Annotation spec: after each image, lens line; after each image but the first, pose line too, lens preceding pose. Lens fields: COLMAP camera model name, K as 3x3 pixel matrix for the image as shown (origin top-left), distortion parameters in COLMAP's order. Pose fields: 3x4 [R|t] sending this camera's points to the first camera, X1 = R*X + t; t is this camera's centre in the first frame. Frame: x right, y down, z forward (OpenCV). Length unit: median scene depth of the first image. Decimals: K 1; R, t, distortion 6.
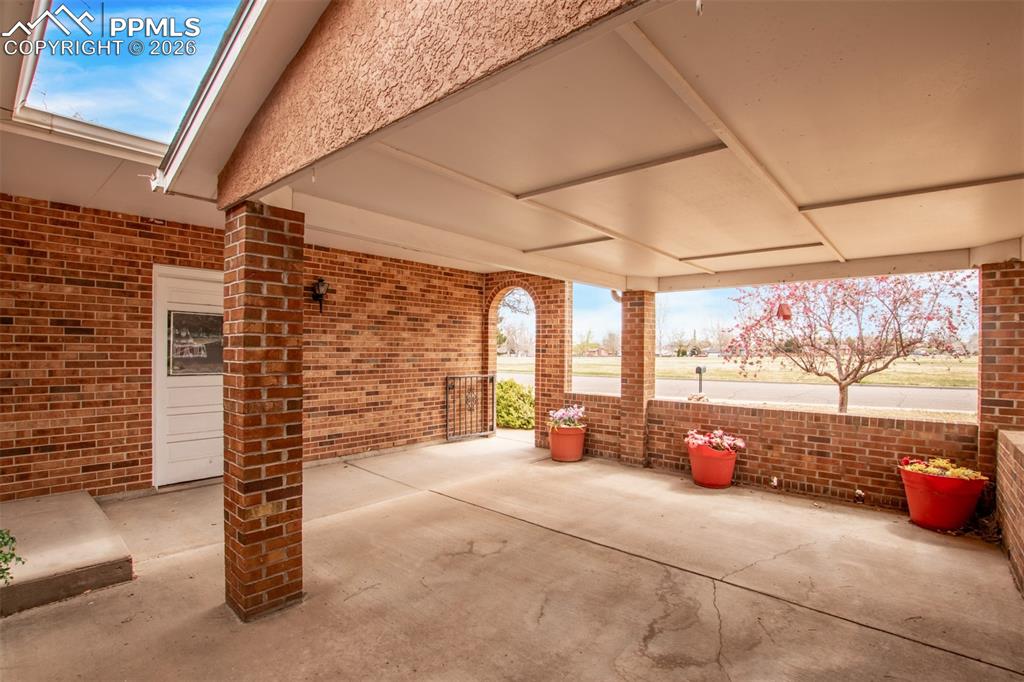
lens RADIAL K [[483.6, 0, 506.7], [0, 483.6, 345.1], [0, 0, 1]] dist [-0.035287, 0.000061]
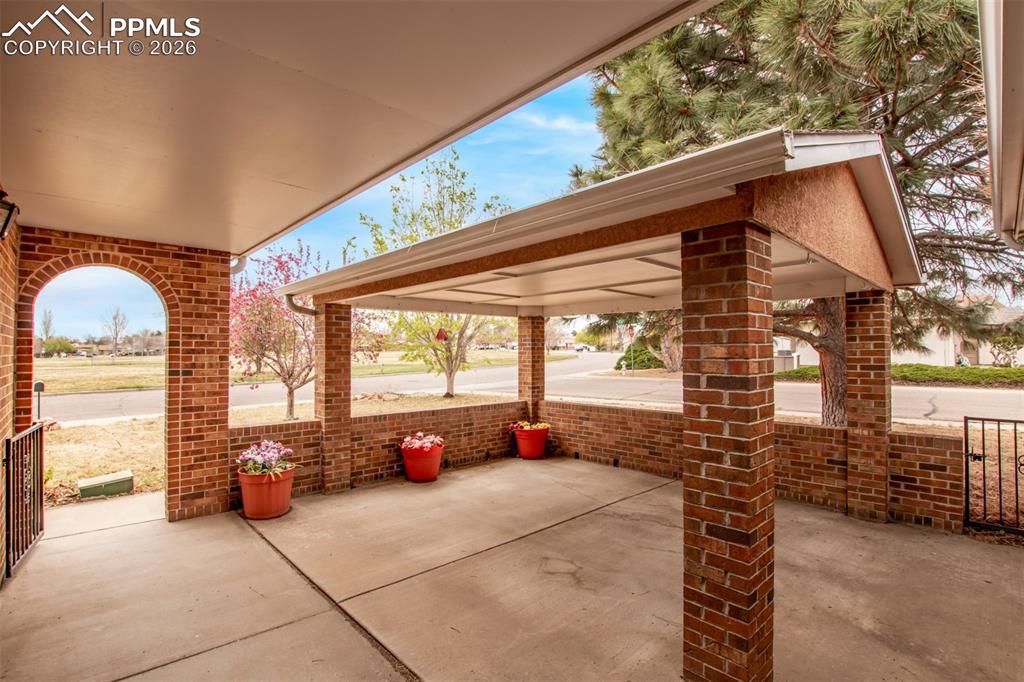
lens RADIAL K [[483.6, 0, 506.7], [0, 483.6, 345.1], [0, 0, 1]] dist [-0.035287, 0.000061]
pose [[0.097732, 0.003553, 0.995206, -0.748406], [-0.004440, 0.999985, -0.003134, -0.036721], [-0.995203, -0.004113, 0.097746, 0.698875]]
